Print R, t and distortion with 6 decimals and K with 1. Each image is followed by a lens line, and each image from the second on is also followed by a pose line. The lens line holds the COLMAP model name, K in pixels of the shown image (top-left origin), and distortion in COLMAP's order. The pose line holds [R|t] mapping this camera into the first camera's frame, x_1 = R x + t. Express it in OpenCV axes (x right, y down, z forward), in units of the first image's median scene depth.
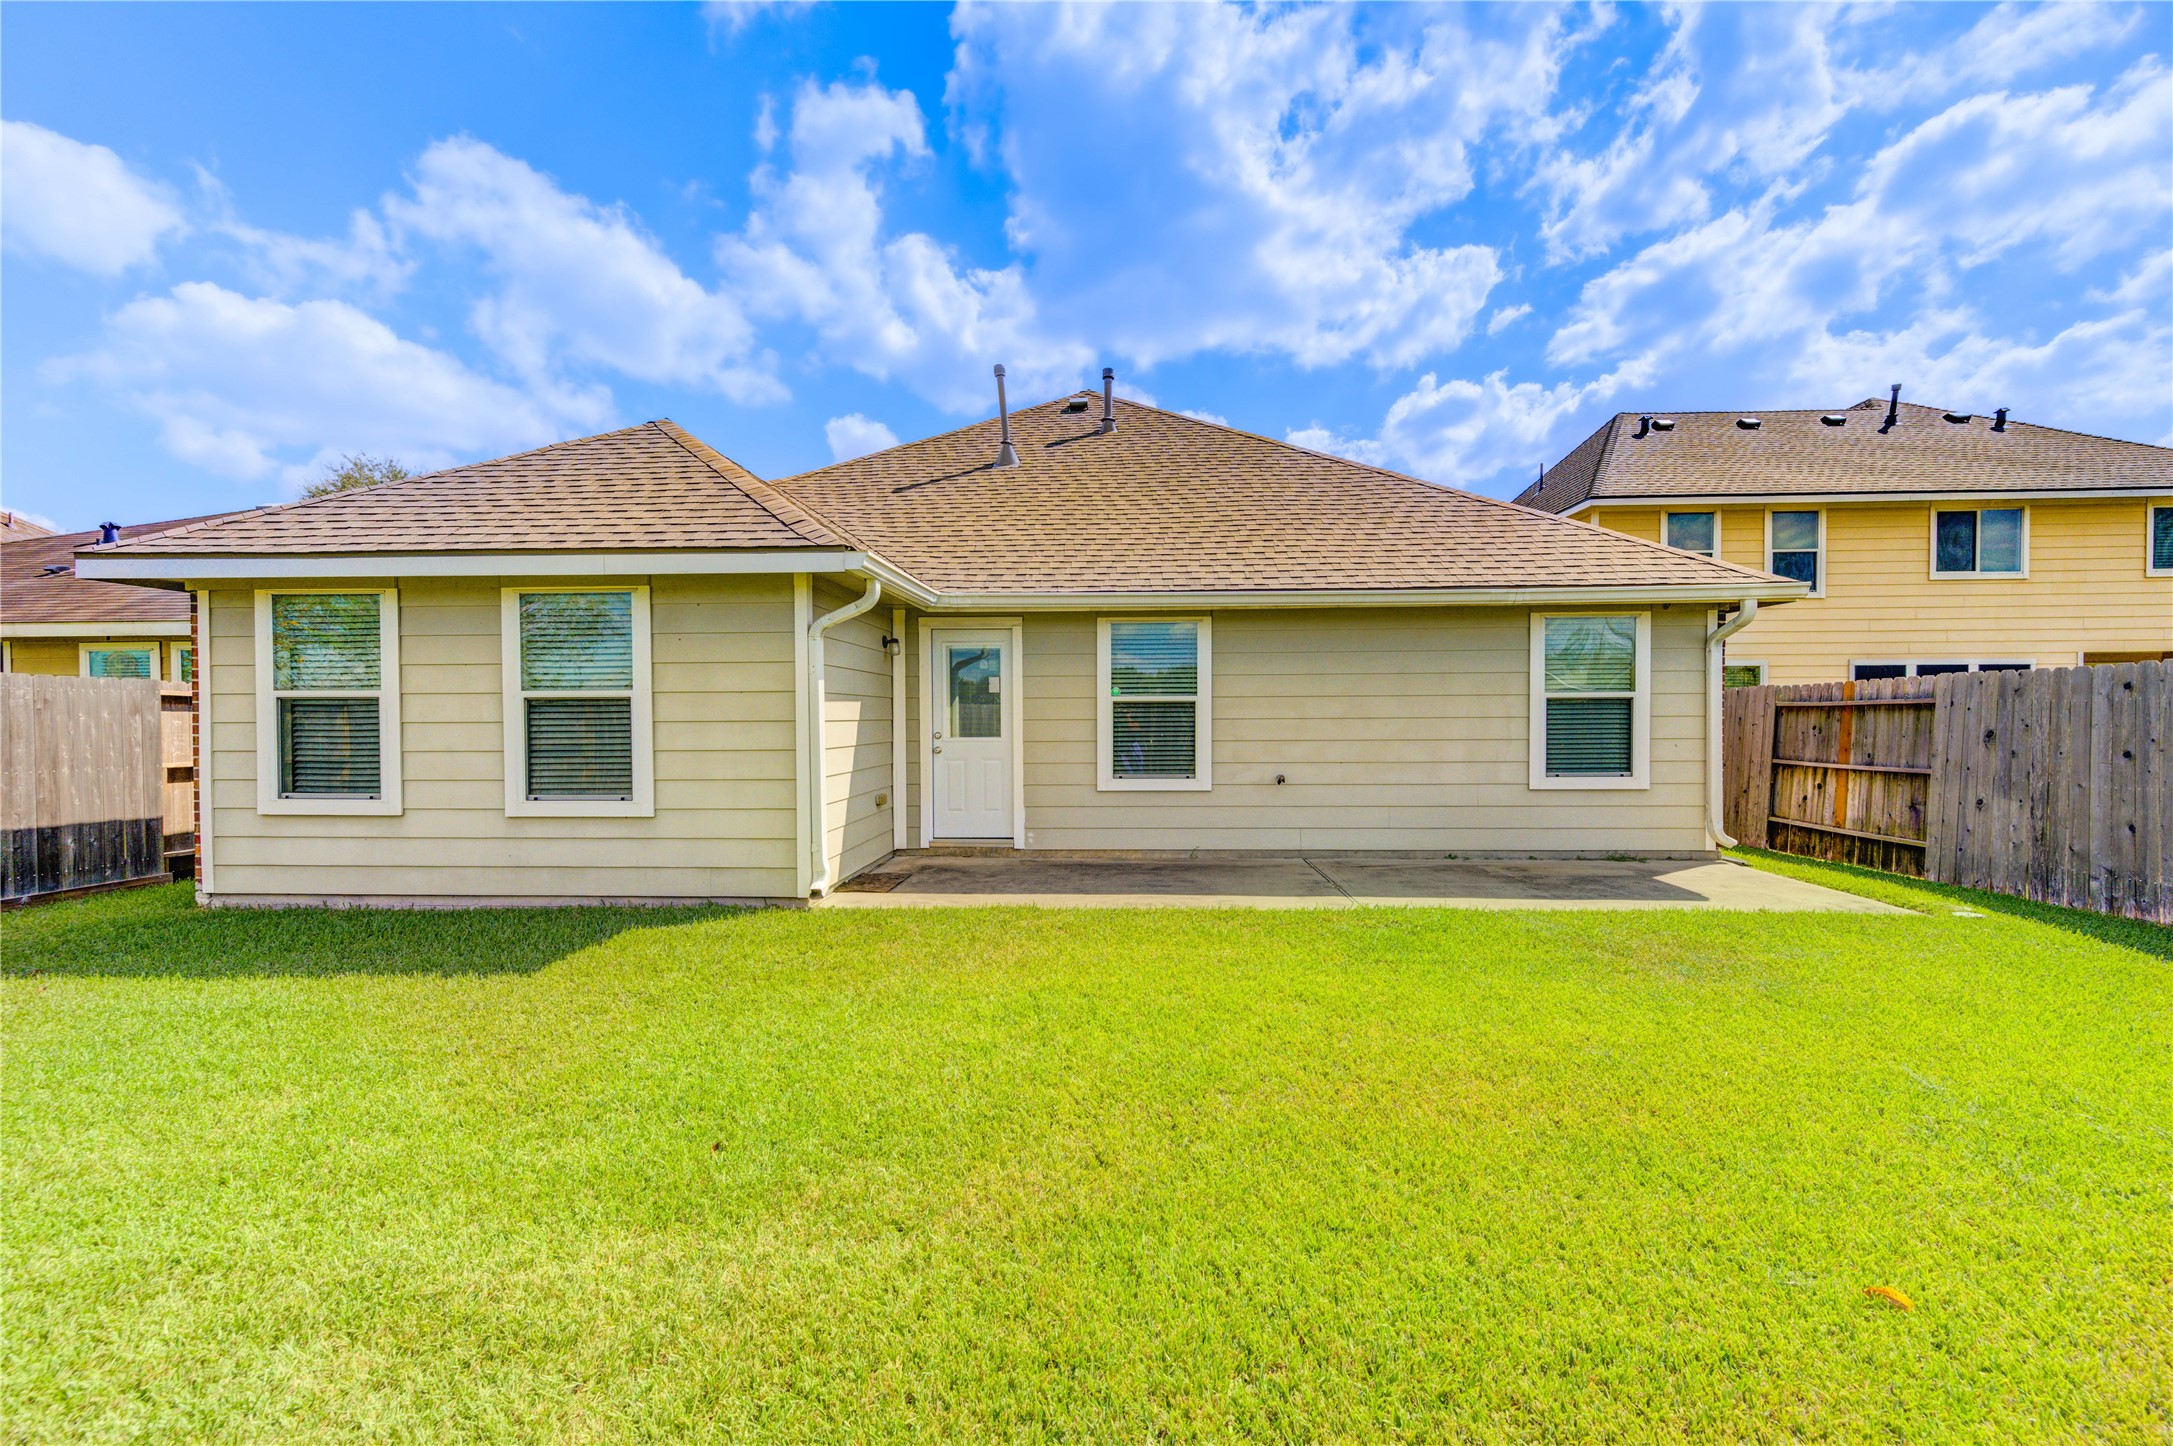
lens RADIAL K [[859.1, 0, 1090.2], [0, 859.1, 725.2], [0, 0, 1]] dist [-0.000729, -0.000256]
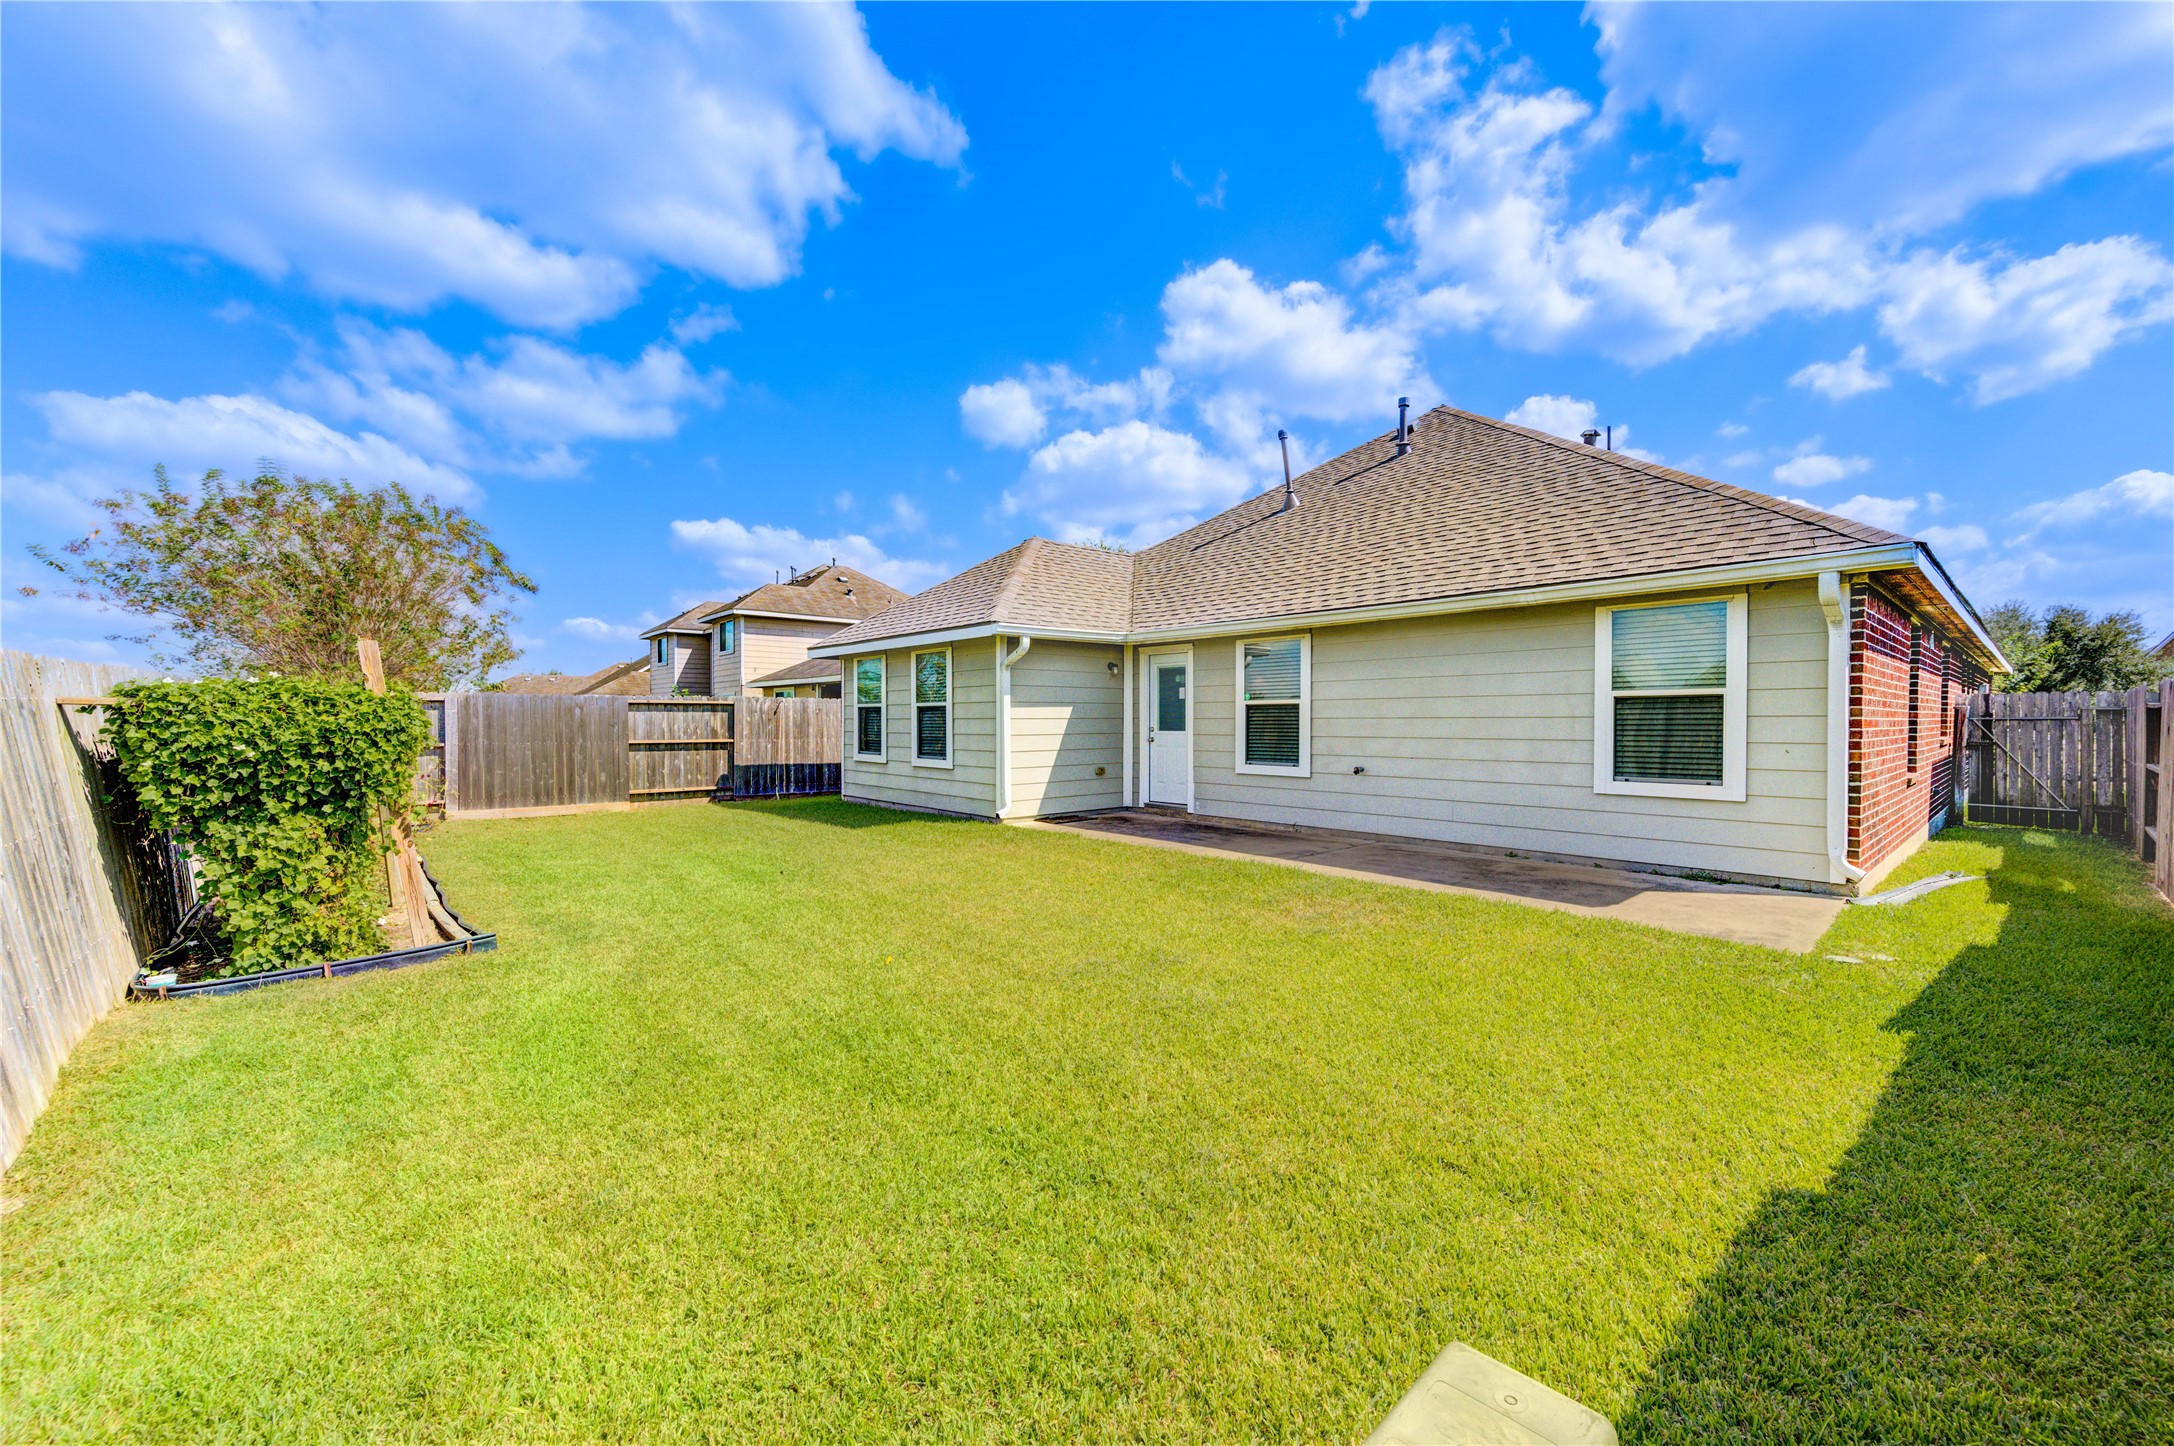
lens RADIAL K [[859.5, 0, 1096.1], [0, 859.5, 724.6], [0, 0, 1]] dist [-0.000729, -0.000256]
pose [[0.685886, 0.007166, -0.727674, 0.814018], [-0.009787, 0.999952, 0.000623, 0.003929], [0.727643, 0.006694, 0.685923, -0.049618]]
